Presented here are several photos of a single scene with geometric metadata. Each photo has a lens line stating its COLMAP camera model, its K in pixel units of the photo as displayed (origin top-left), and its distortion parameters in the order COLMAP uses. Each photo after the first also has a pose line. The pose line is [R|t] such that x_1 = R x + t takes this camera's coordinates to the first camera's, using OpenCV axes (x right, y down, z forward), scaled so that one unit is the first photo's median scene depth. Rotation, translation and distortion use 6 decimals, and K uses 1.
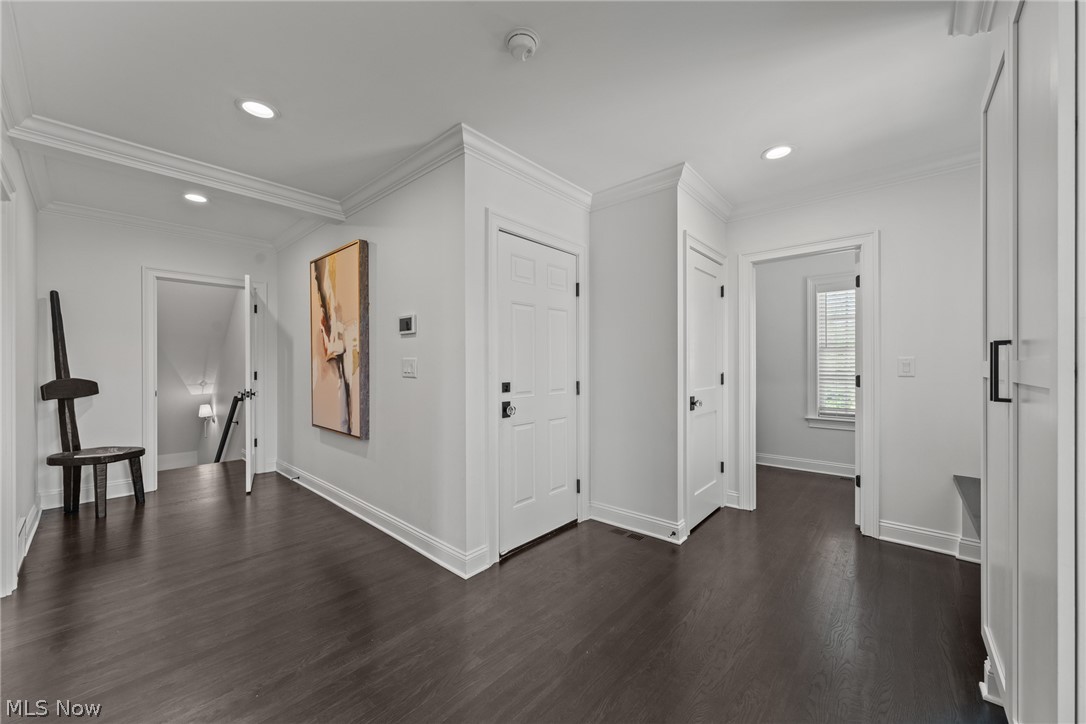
lens RADIAL K [[408.0, 0, 540.9], [0, 408.0, 364.3], [0, 0, 1]] dist [0.001142, 0.000110]
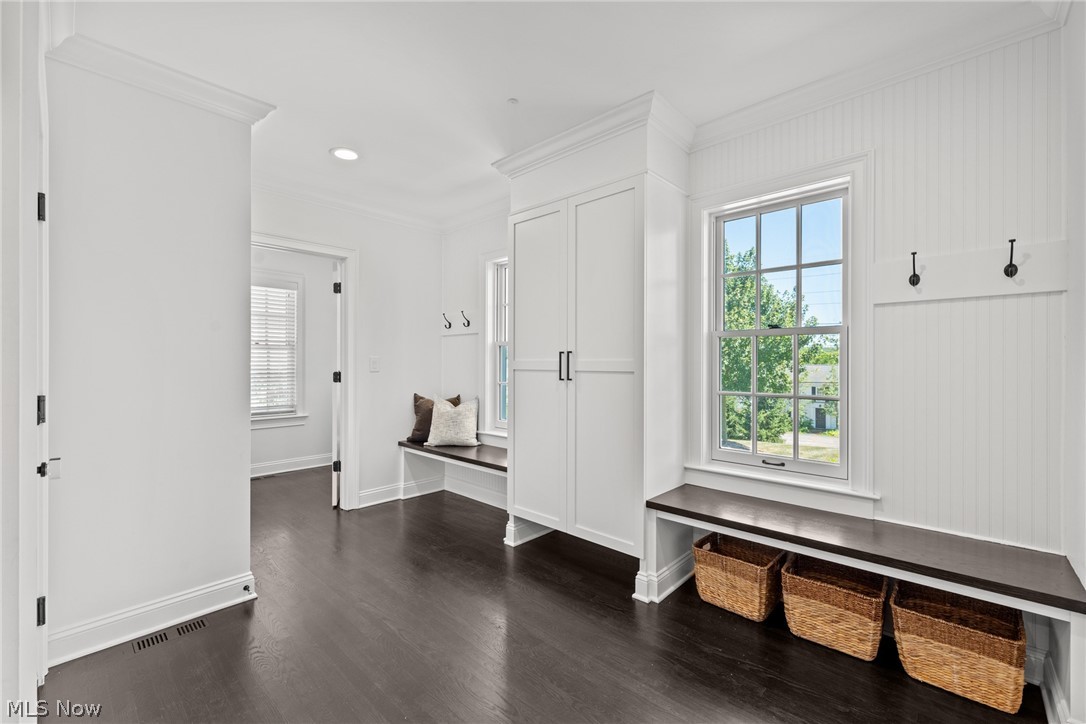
lens RADIAL K [[456.0, 0, 541.7], [0, 456.0, 362.0], [0, 0, 1]] dist [-0.000944, -0.000081]
pose [[0.013746, 0.003120, 0.999901, -0.487997], [-0.001042, 0.999995, -0.003106, 0.003302], [-0.999905, -0.001000, 0.013750, 0.437473]]
